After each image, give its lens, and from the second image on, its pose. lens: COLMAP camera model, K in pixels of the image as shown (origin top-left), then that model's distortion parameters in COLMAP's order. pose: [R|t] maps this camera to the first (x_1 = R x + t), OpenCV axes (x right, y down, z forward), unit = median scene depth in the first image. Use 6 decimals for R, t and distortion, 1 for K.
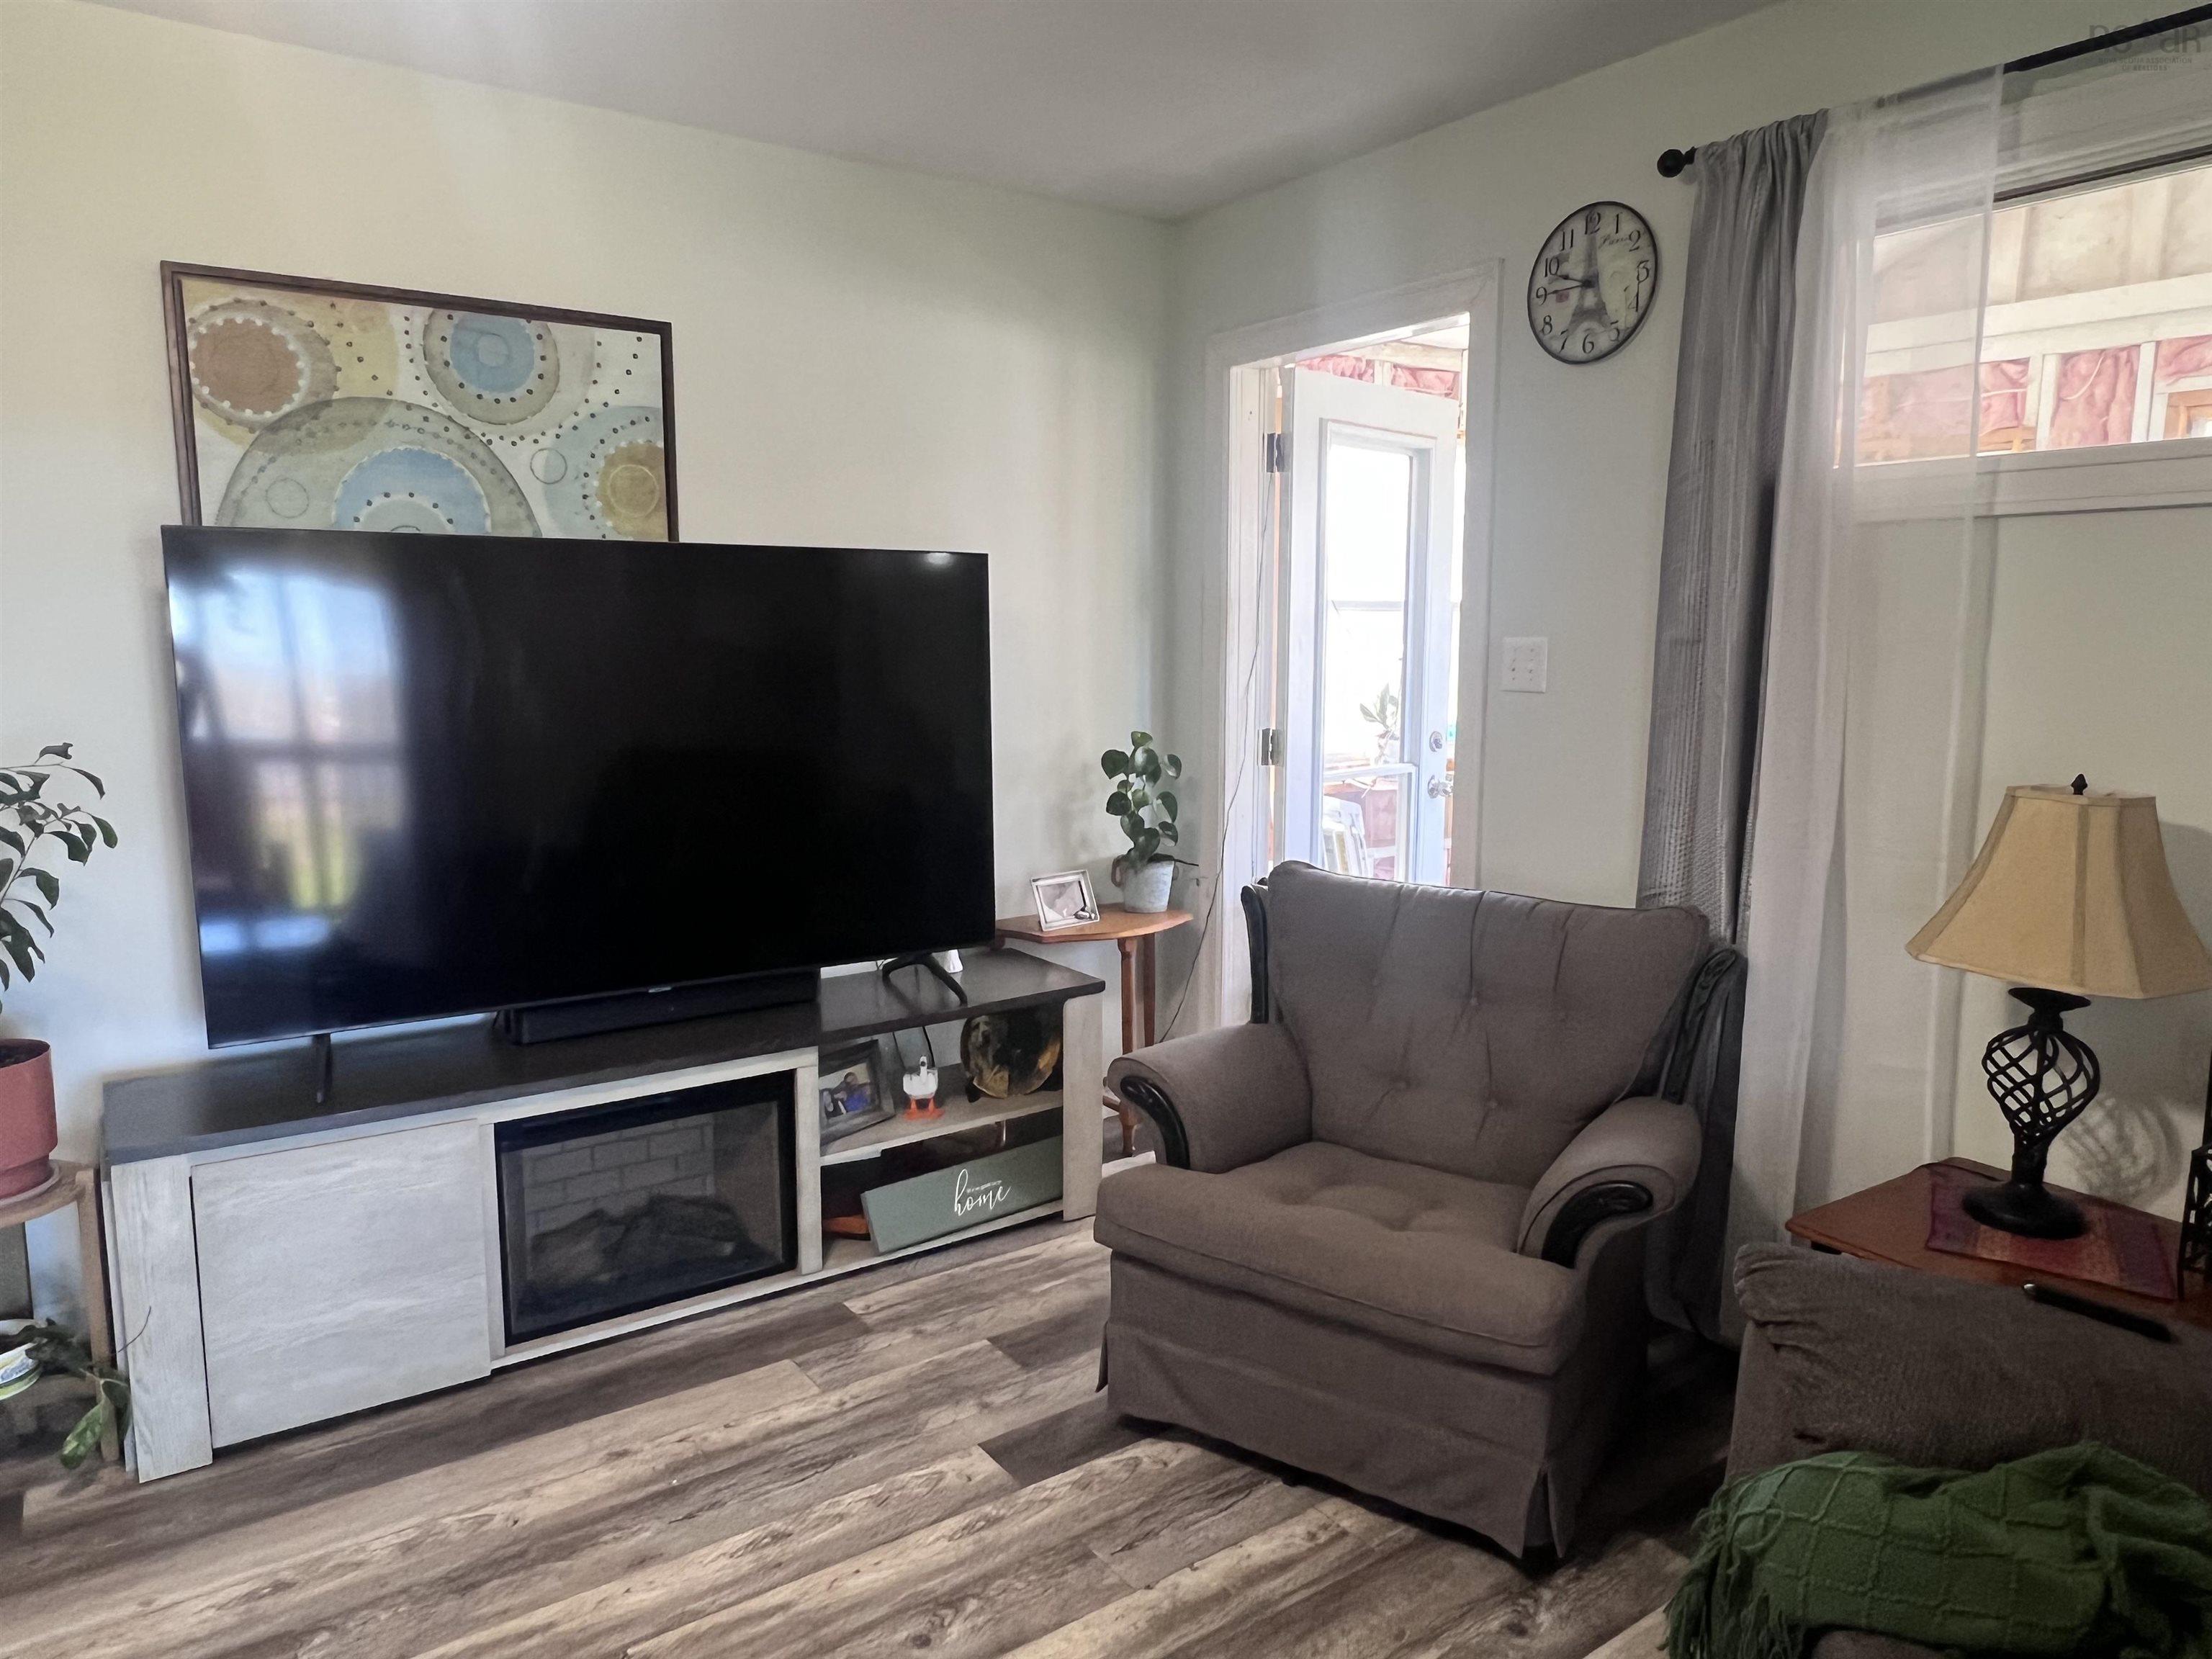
lens RADIAL K [[1426.5, 0, 1109.2], [0, 1426.5, 839.1], [0, 0, 1]] dist [-0.005864, 0.002774]
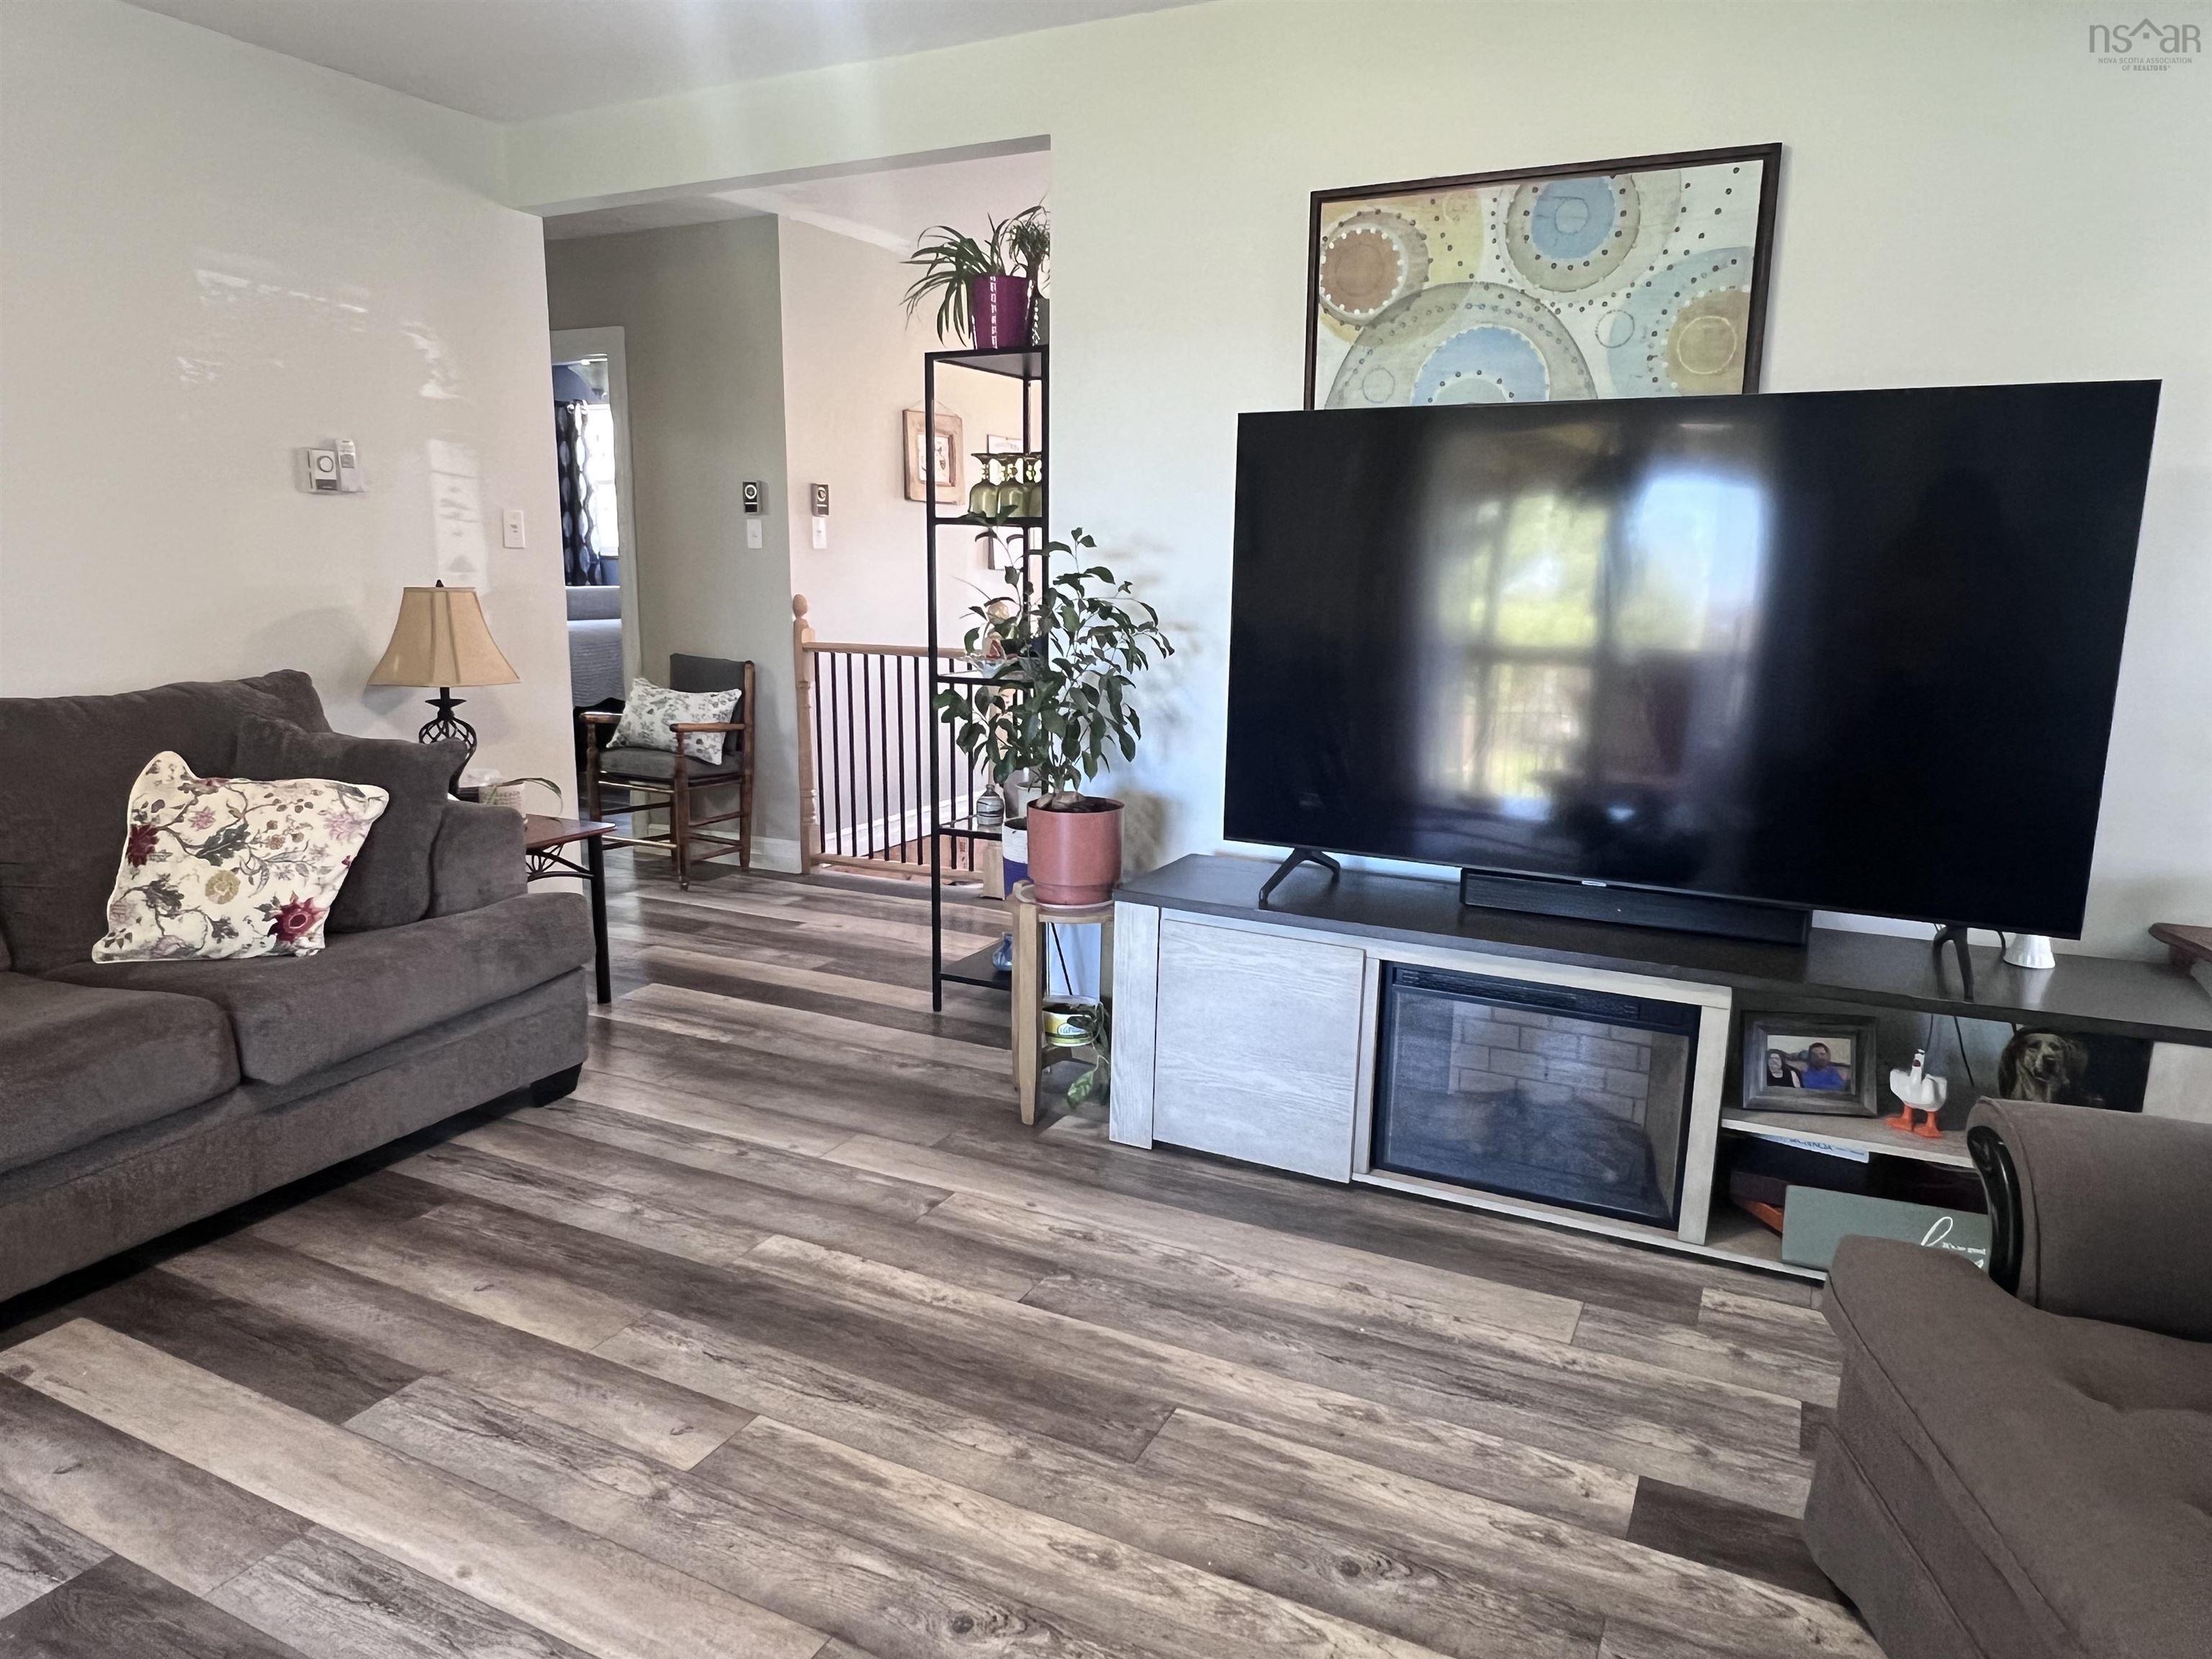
lens RADIAL K [[1423.6, 0, 1104.7], [0, 1423.6, 838.1], [0, 0, 1]] dist [-0.003180, 0.000848]
pose [[0.469632, 0.177690, -0.864796, 0.362801], [-0.141574, 0.982018, 0.124893, 0.004744], [0.871437, 0.063779, 0.486344, 0.276035]]
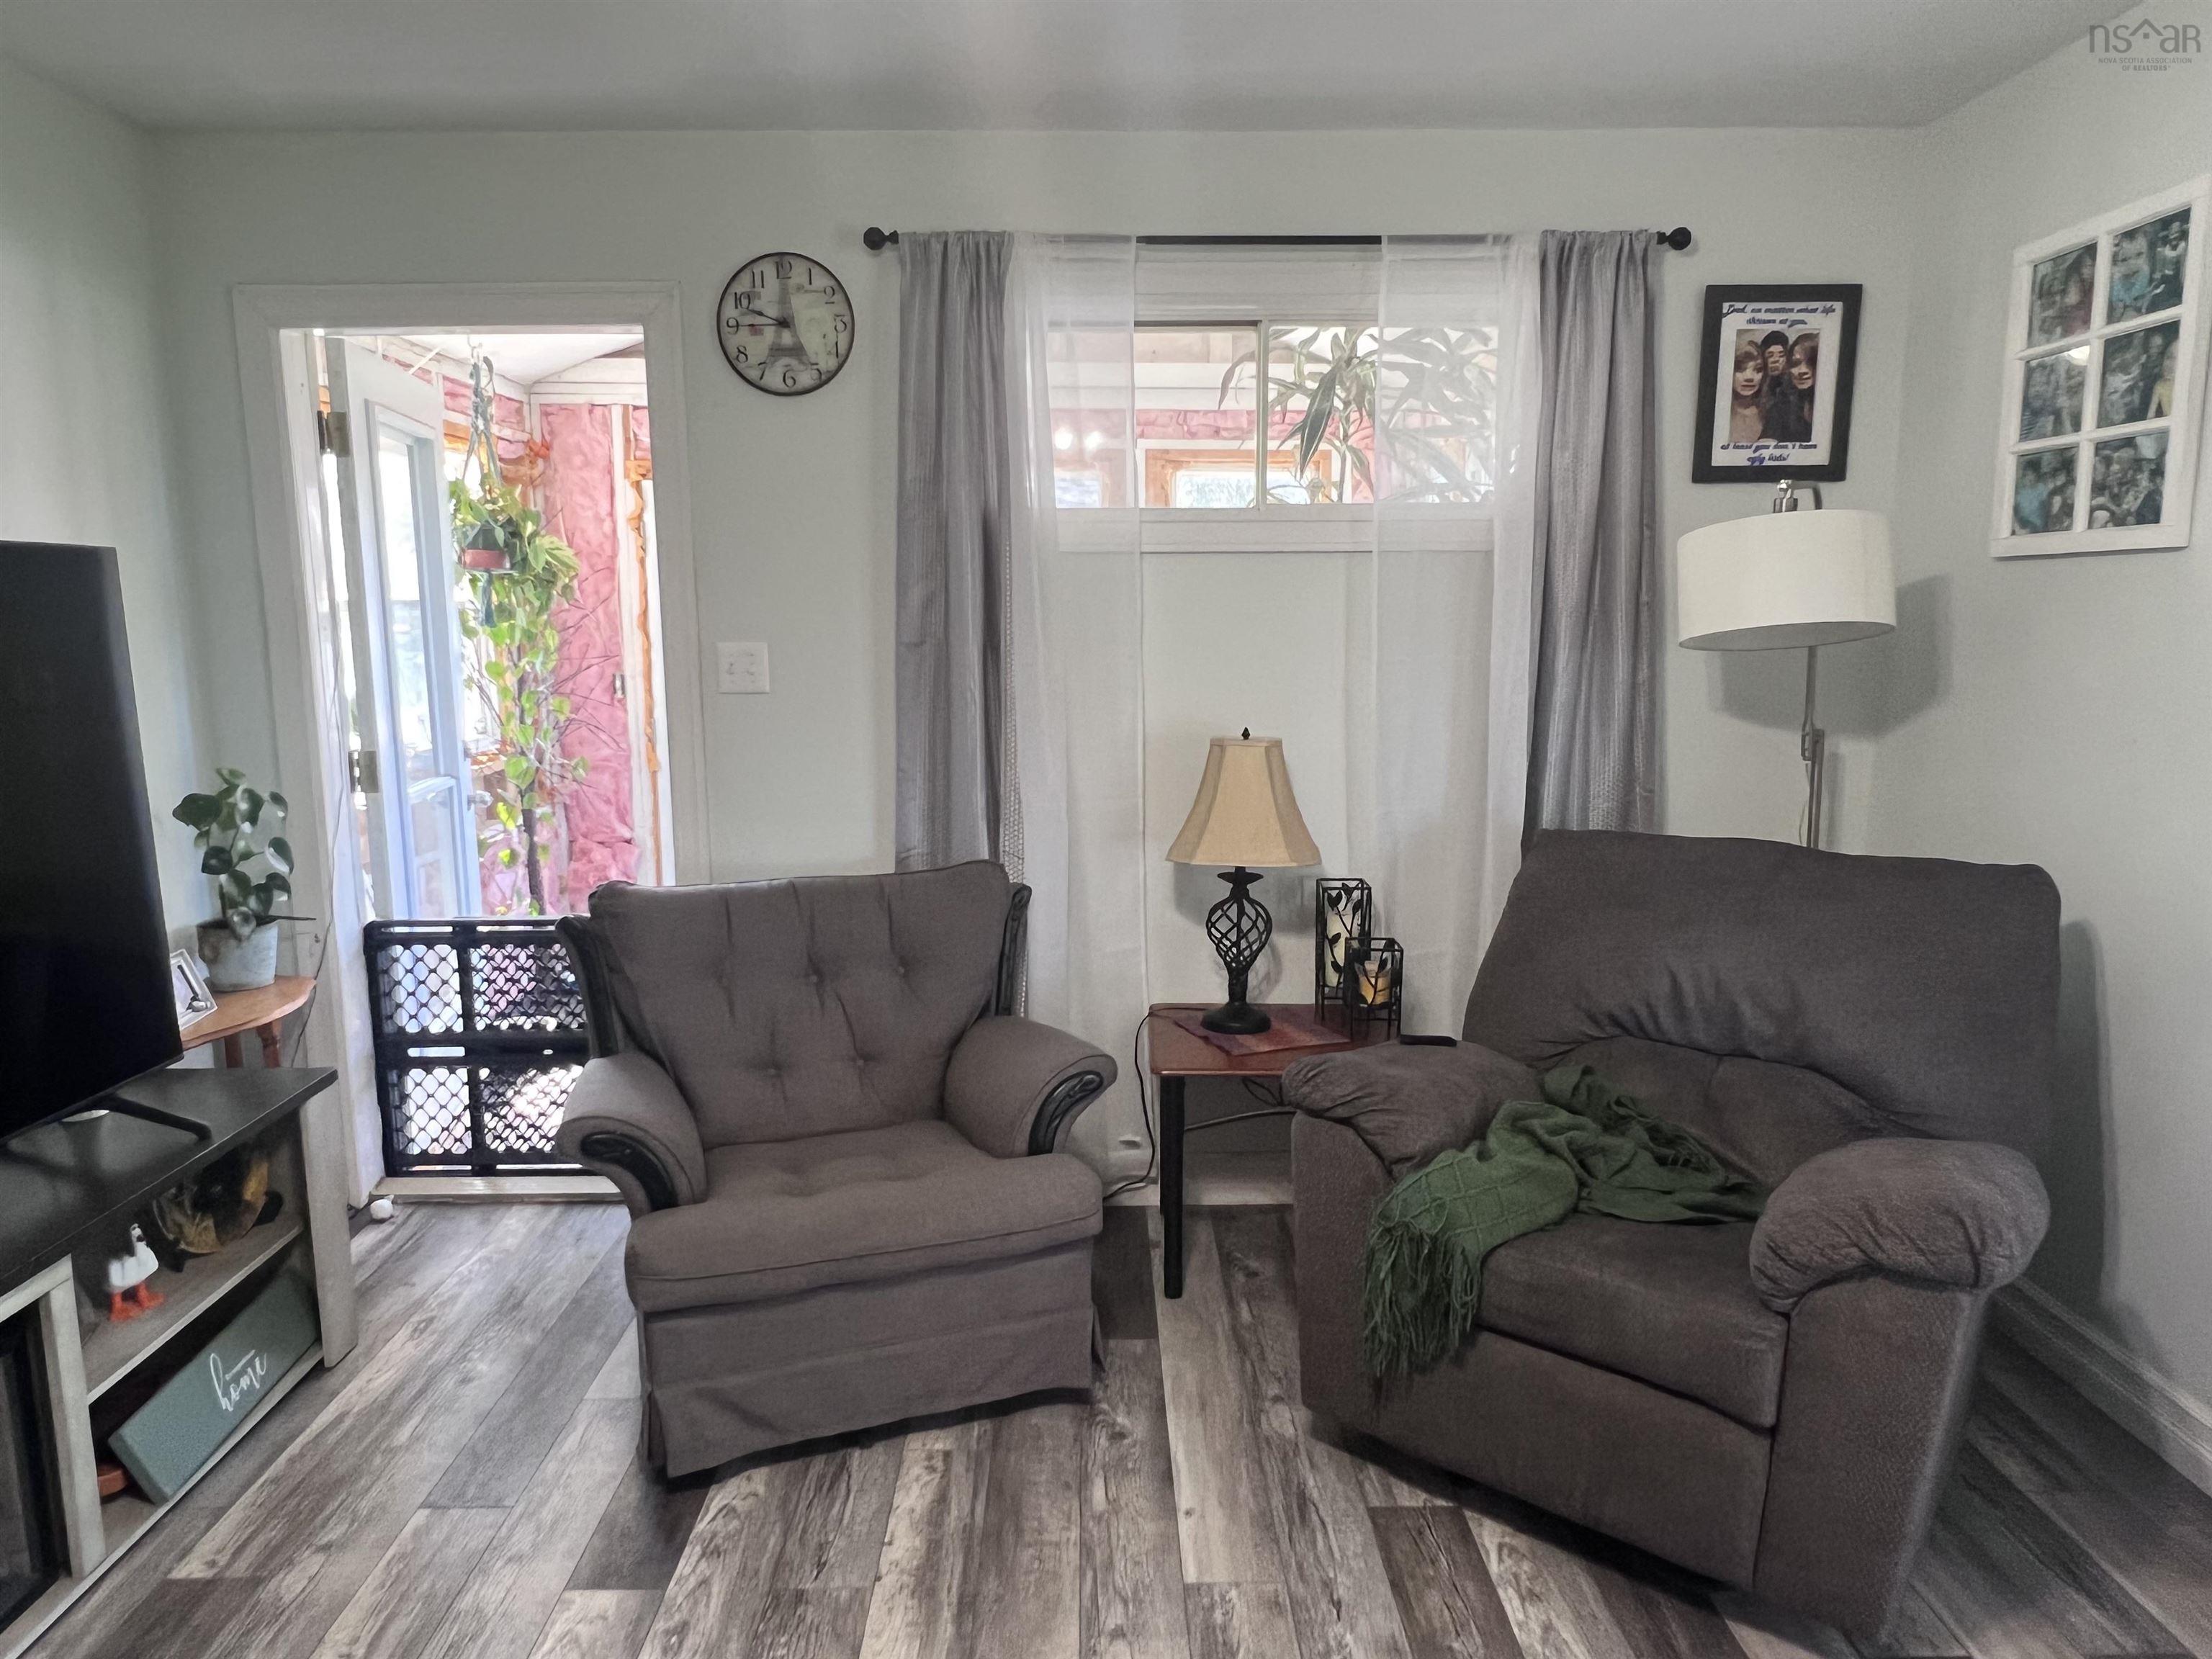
lens RADIAL K [[1423.6, 0, 1104.7], [0, 1423.6, 838.1], [0, 0, 1]] dist [-0.003180, 0.000848]
pose [[0.572818, -0.137040, 0.808146, -0.484095], [0.127655, 0.988810, 0.077193, -0.048246], [-0.809681, 0.058946, 0.583902, 0.177576]]
